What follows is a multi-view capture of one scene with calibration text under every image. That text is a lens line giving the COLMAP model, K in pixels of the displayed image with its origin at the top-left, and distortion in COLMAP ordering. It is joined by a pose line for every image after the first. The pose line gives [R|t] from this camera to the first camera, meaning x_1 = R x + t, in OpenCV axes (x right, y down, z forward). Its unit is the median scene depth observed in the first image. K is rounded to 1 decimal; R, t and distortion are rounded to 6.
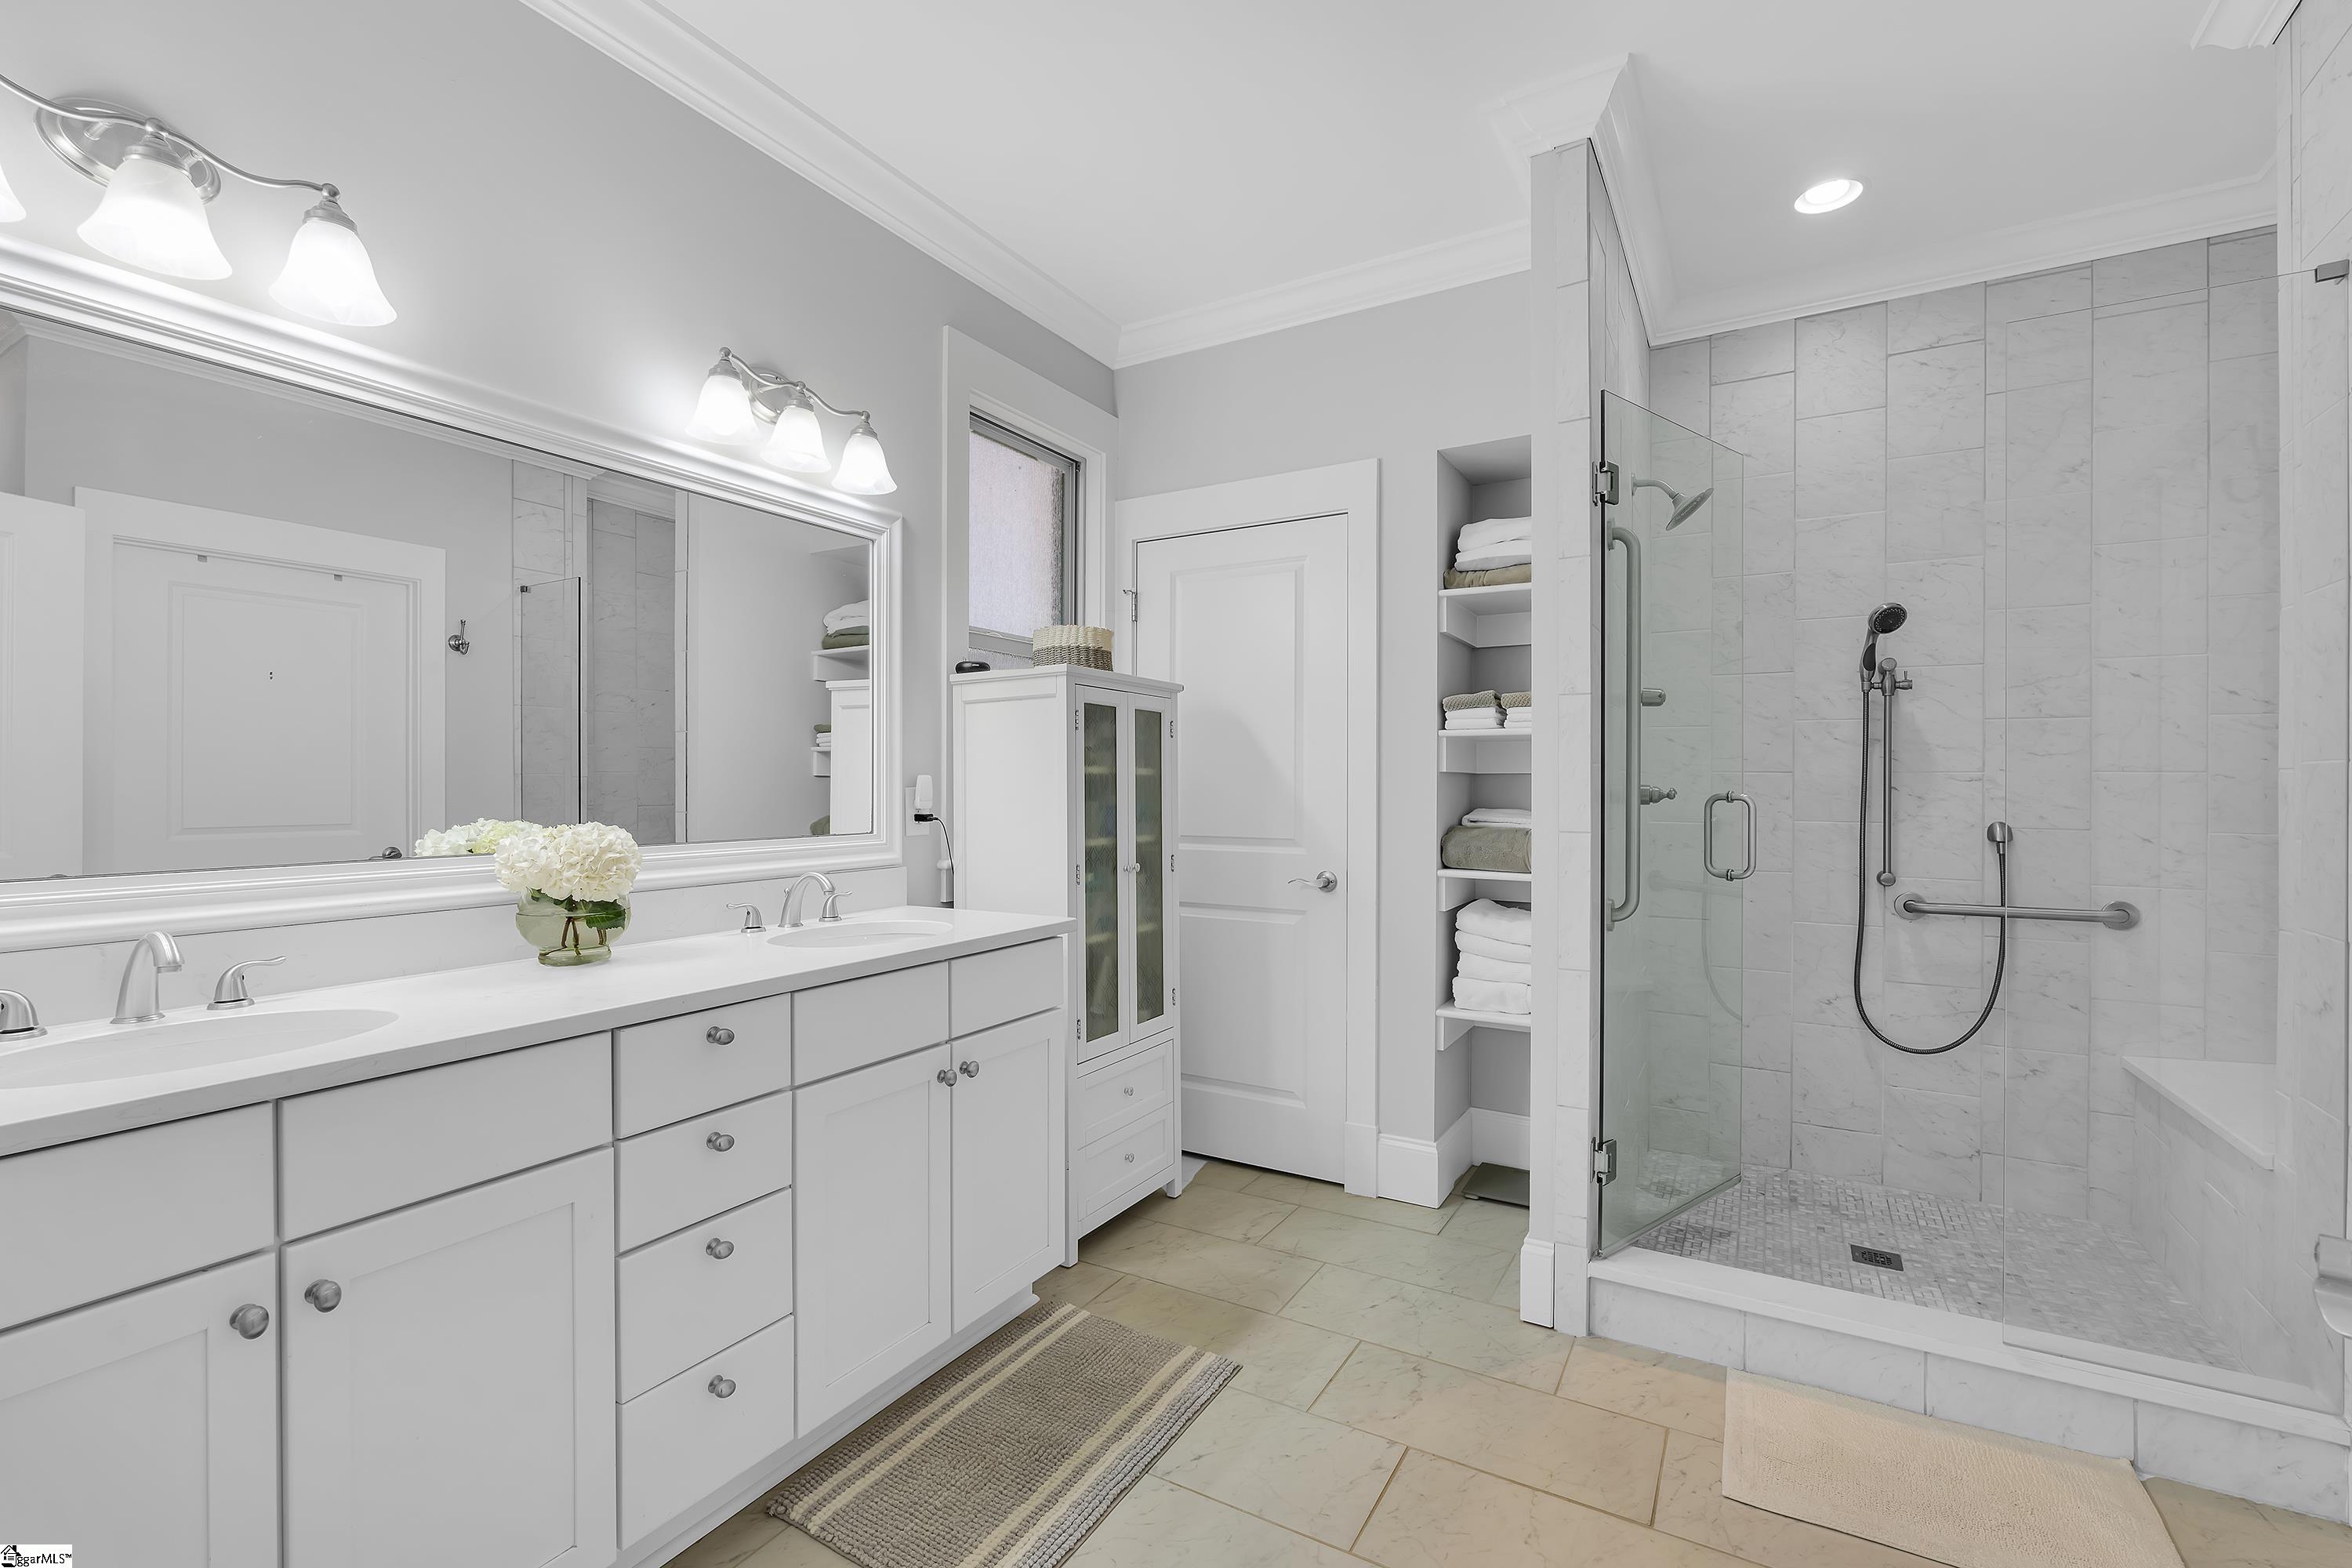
lens RADIAL K [[1028.5, 0, 1175.8], [0, 1028.5, 788.5], [0, 0, 1]] dist [-0.008278, 0.000952]
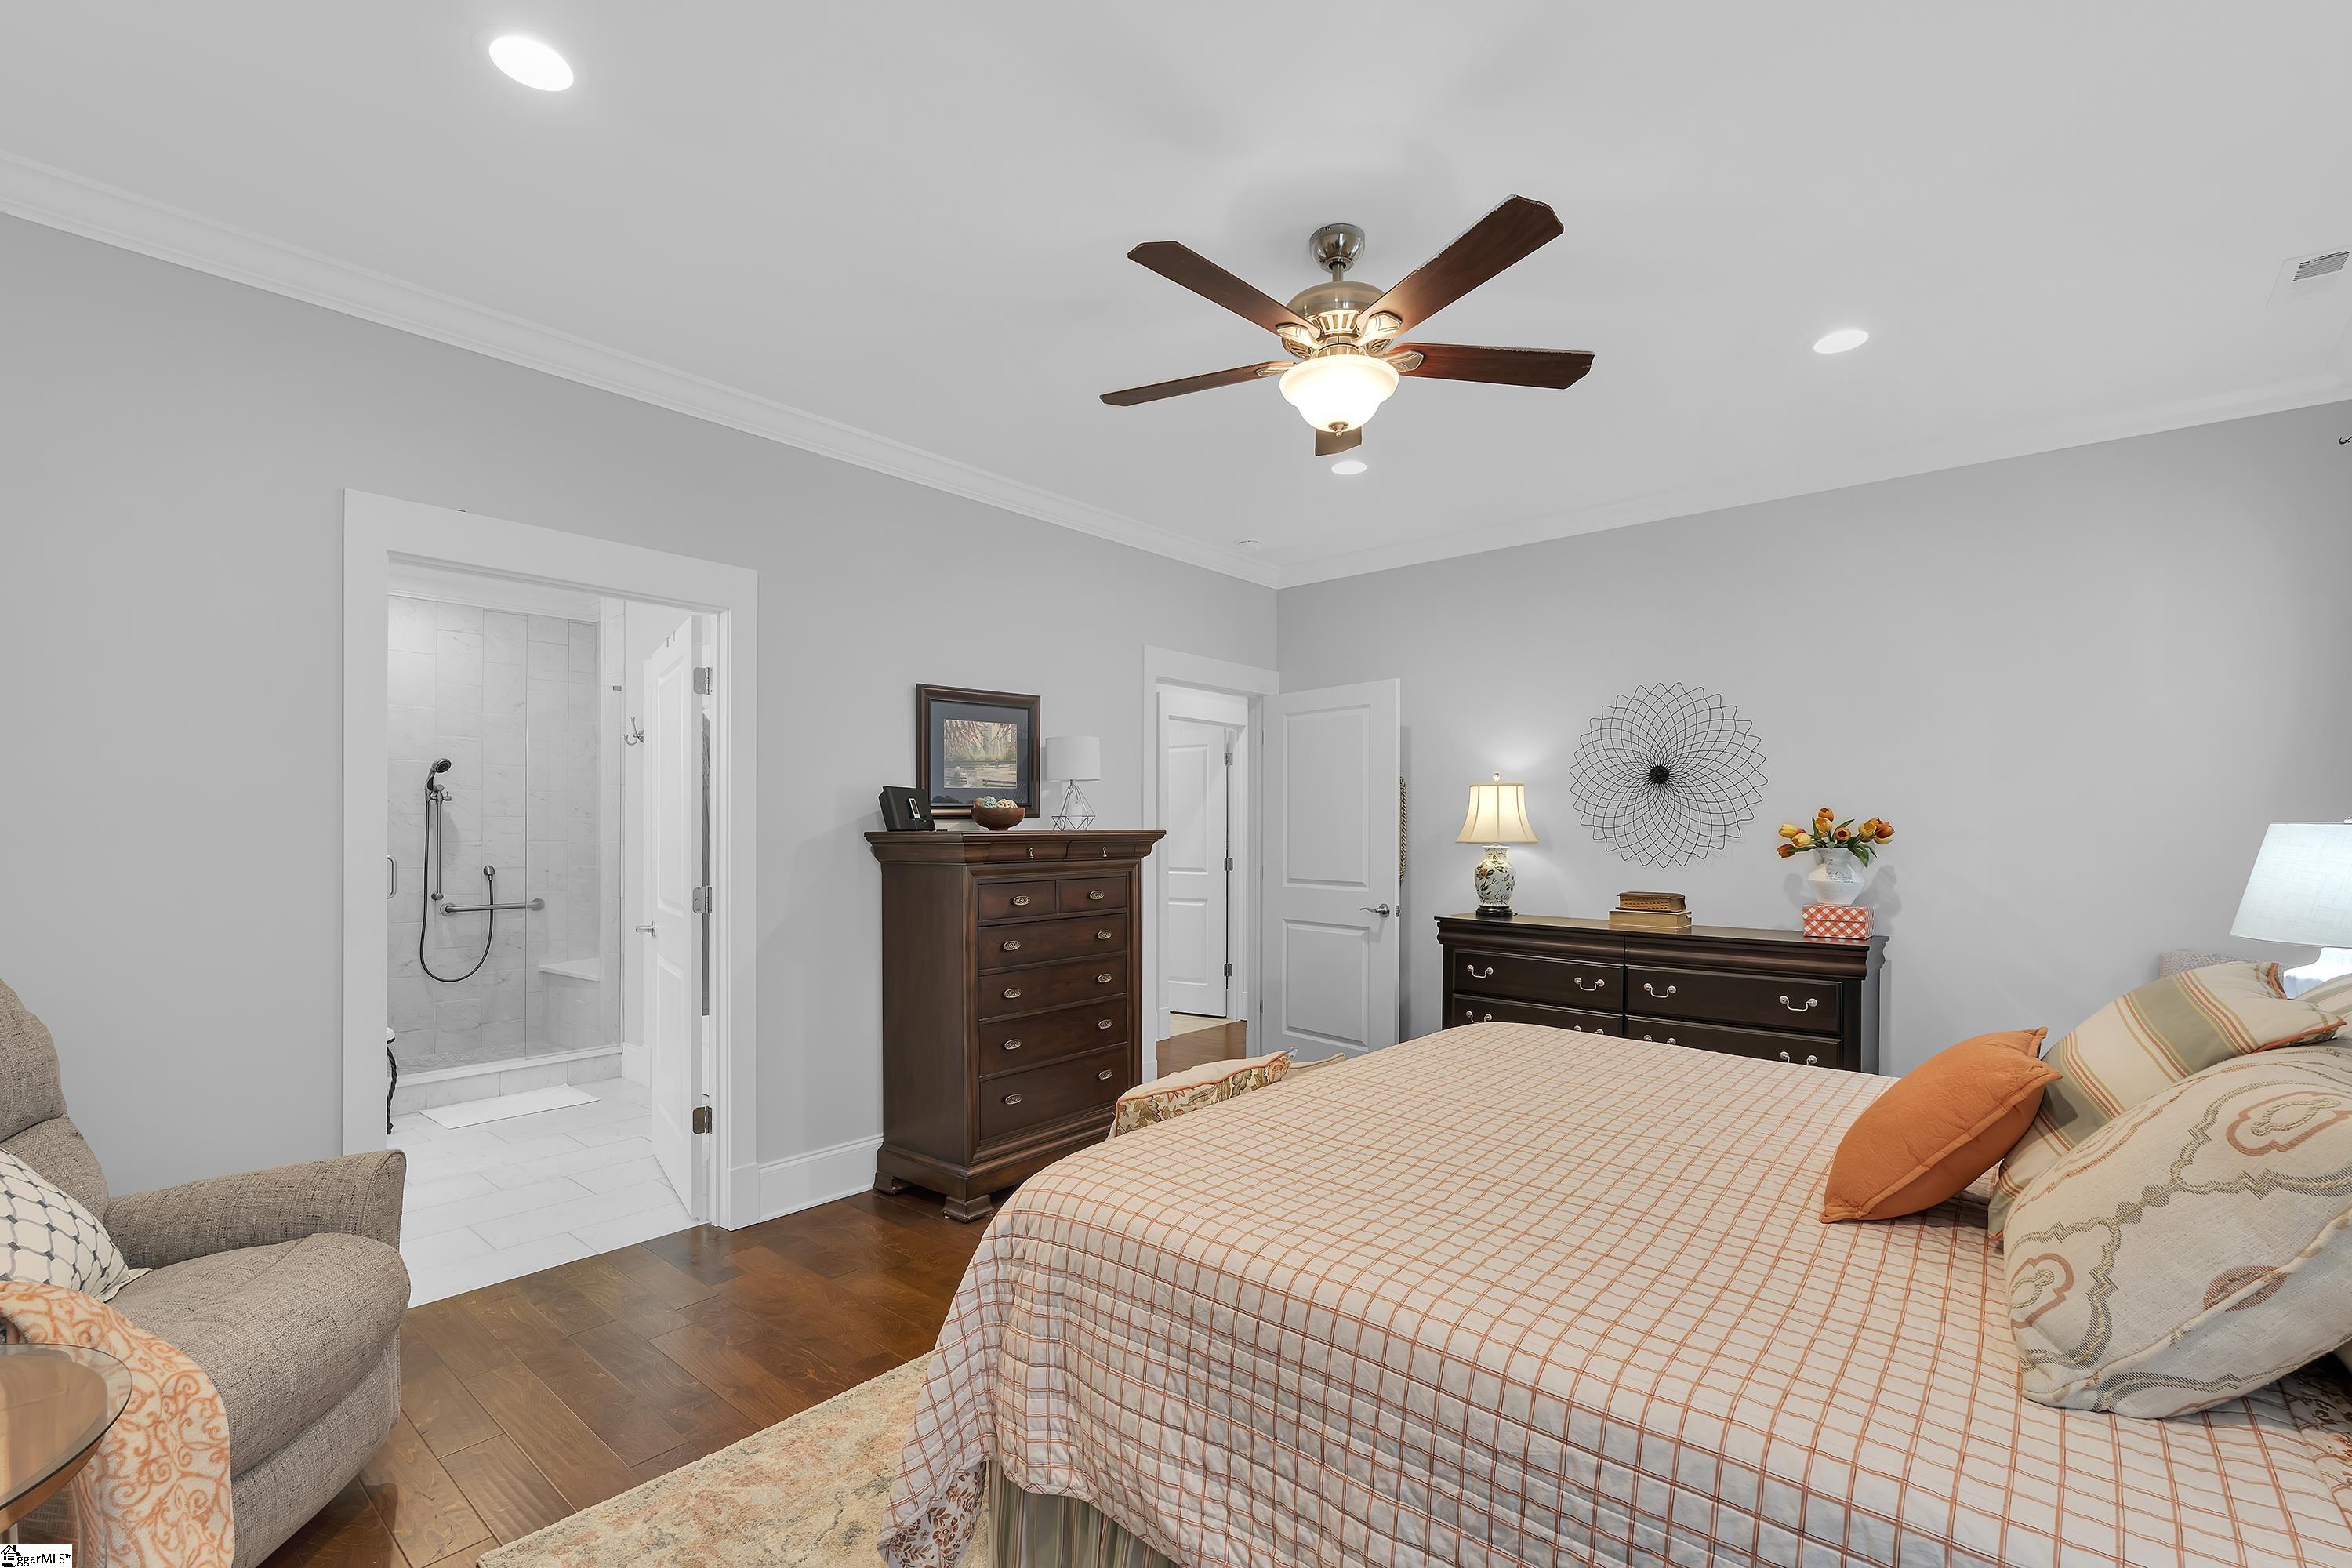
lens RADIAL K [[1028.5, 0, 1167.6], [0, 1028.5, 822.3], [0, 0, 1]] dist [-0.008278, 0.000952]
pose [[0.186981, 0.006639, 0.982341, -0.991099], [0.006215, 0.999949, -0.007941, -0.030062], [-0.982344, 0.007590, 0.186930, -0.757015]]
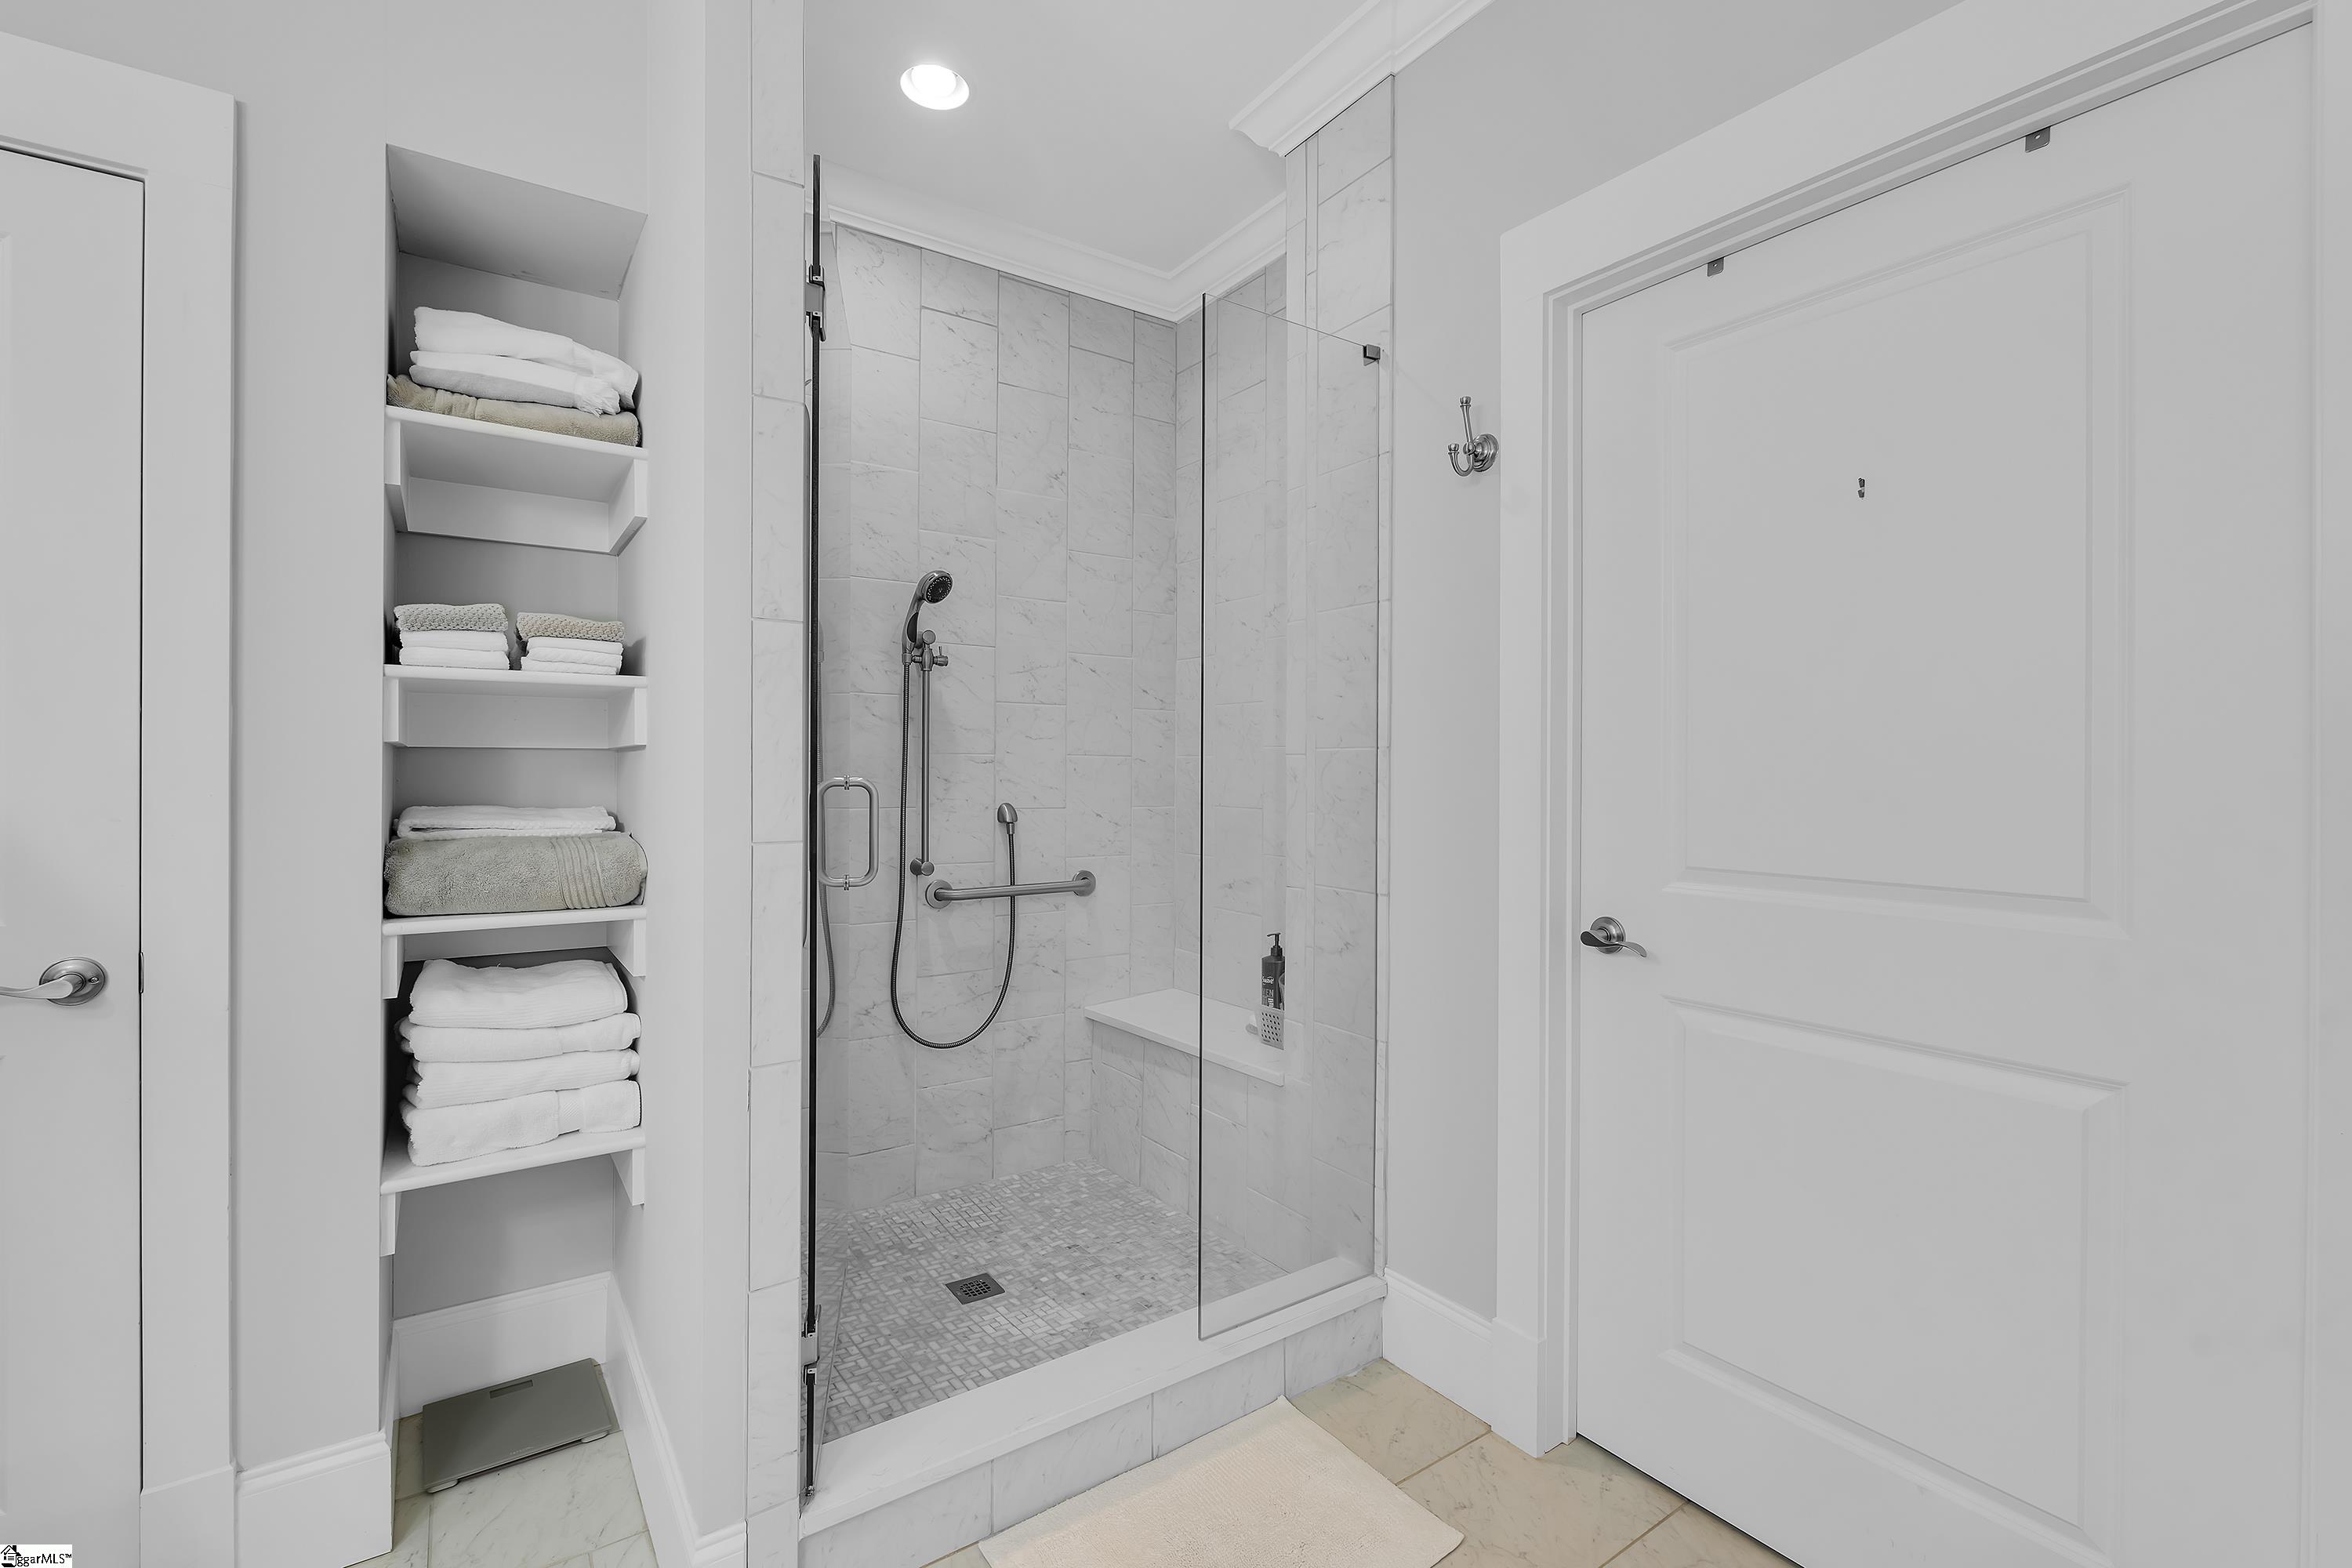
lens RADIAL K [[1028.5, 0, 1179.9], [0, 1028.5, 771.9], [0, 0, 1]] dist [-0.008278, 0.000952]
pose [[0.422846, -0.003247, 0.906196, -0.054465], [0.000151, 0.999994, 0.003513, -0.002438], [-0.906201, -0.001349, 0.422844, 0.397871]]
